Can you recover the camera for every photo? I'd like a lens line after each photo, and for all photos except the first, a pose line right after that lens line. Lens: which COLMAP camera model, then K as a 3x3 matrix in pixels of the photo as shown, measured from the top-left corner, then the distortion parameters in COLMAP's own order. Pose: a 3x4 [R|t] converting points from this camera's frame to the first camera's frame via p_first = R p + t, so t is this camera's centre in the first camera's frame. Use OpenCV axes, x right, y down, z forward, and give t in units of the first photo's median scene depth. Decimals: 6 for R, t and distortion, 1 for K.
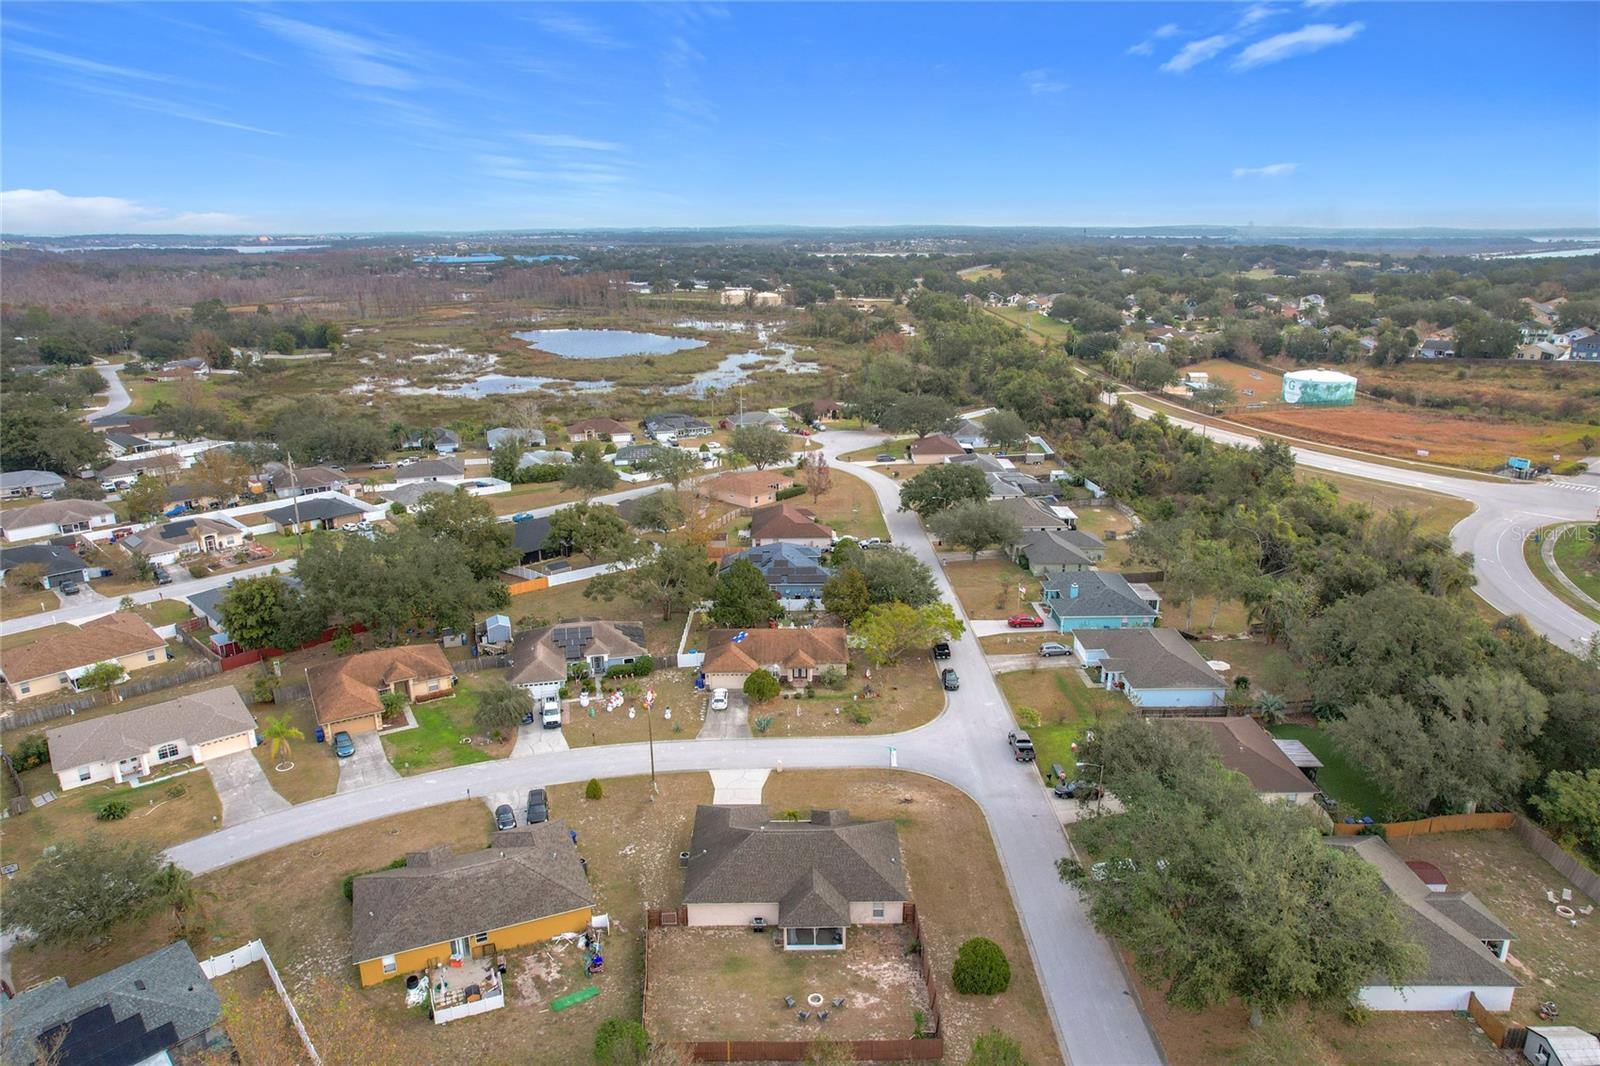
lens RADIAL K [[1013.0, 0, 795.8], [0, 1013.0, 530.7], [0, 0, 1]] dist [-0.044443, 0.028049]
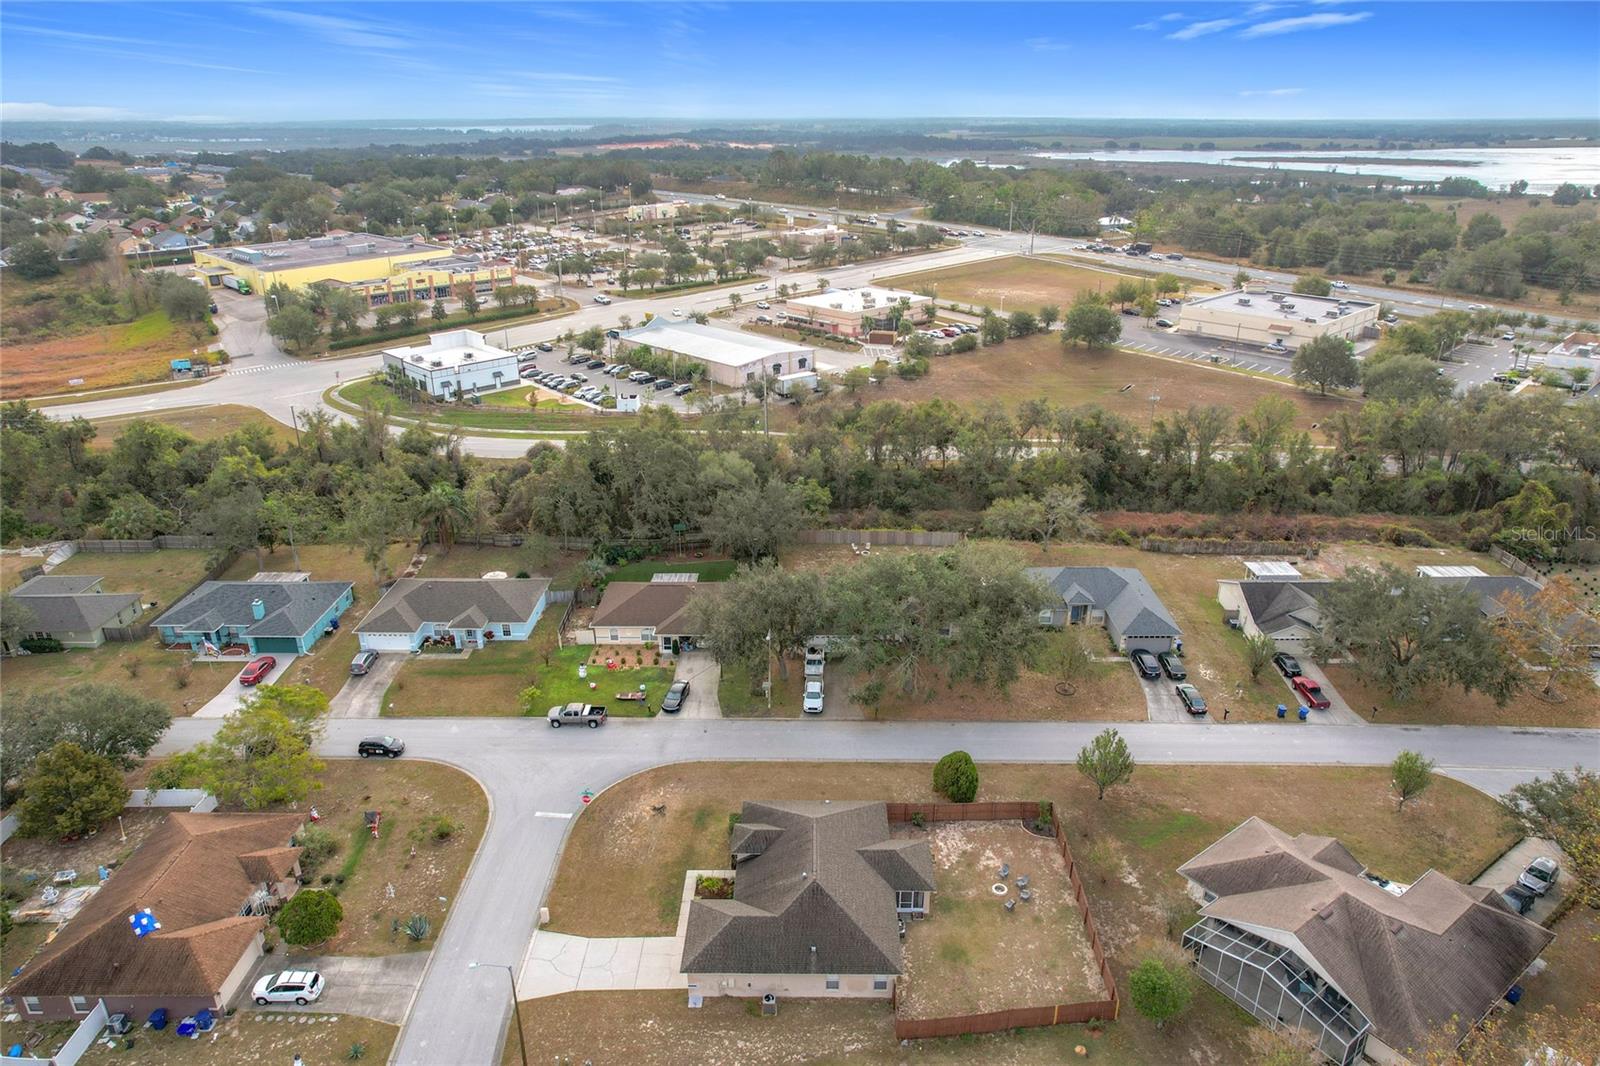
lens RADIAL K [[1013.0, 0, 795.8], [0, 1013.0, 530.7], [0, 0, 1]] dist [-0.044443, 0.028049]
pose [[-0.007582, -0.359235, 0.933216, -0.504108], [0.272442, 0.897197, 0.347583, -0.176646], [-0.962142, 0.256883, 0.091068, 0.623498]]
